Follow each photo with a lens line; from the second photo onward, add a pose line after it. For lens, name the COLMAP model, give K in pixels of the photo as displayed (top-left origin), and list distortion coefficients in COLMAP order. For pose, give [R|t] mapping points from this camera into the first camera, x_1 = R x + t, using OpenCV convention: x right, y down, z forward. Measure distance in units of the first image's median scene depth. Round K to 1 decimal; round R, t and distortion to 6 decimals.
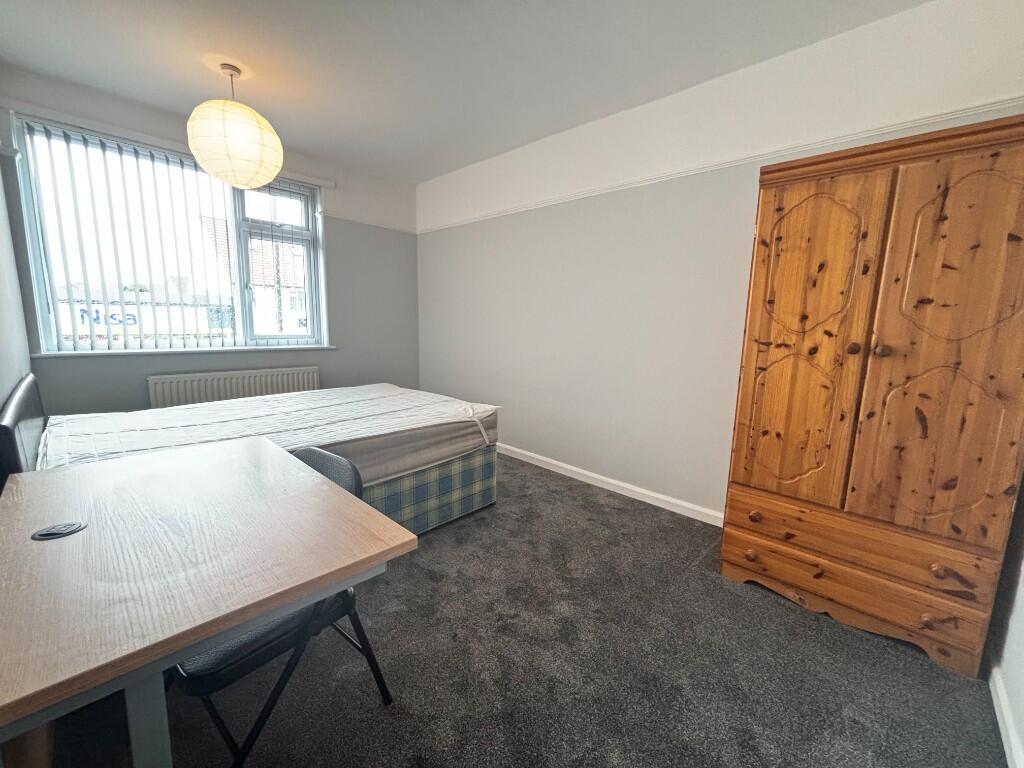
lens RADIAL K [[417.0, 0, 511.2], [0, 417.0, 385.6], [0, 0, 1]] dist [0.001241, 0.001964]
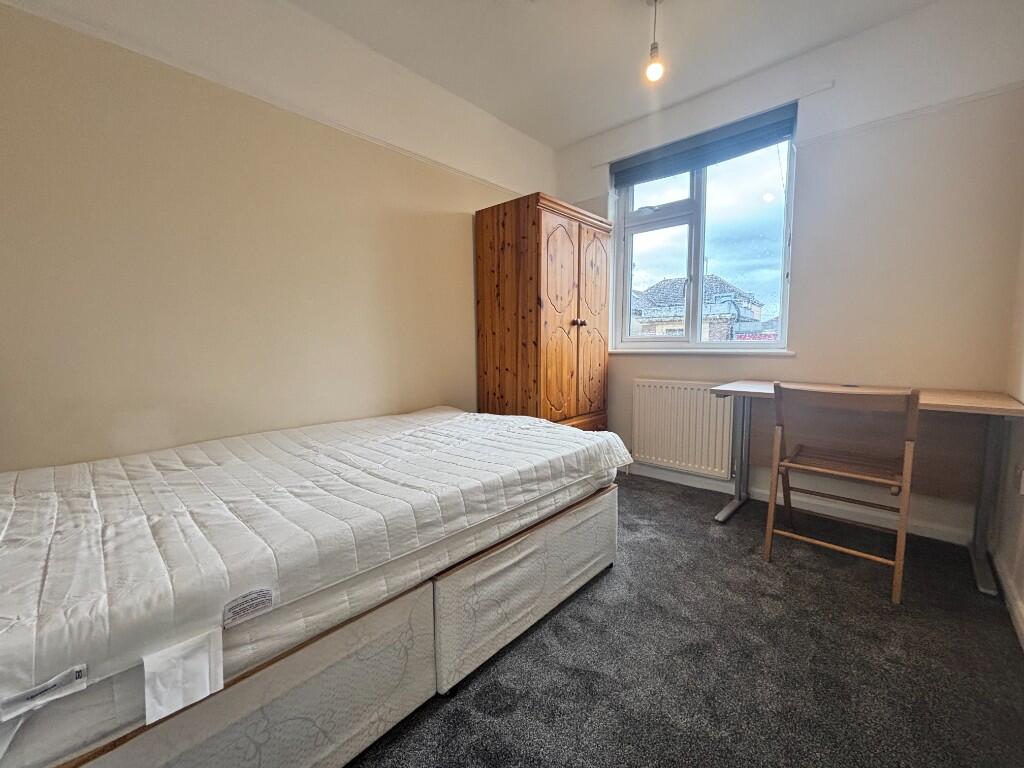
lens RADIAL K [[417.0, 0, 512.1], [0, 417.0, 381.8], [0, 0, 1]] dist [0.001241, 0.001964]
pose [[-0.999952, -0.006328, -0.007502, 0.712099], [-0.007934, 0.971126, 0.238434, -0.183843], [0.005776, 0.238482, -0.971130, 1.918607]]
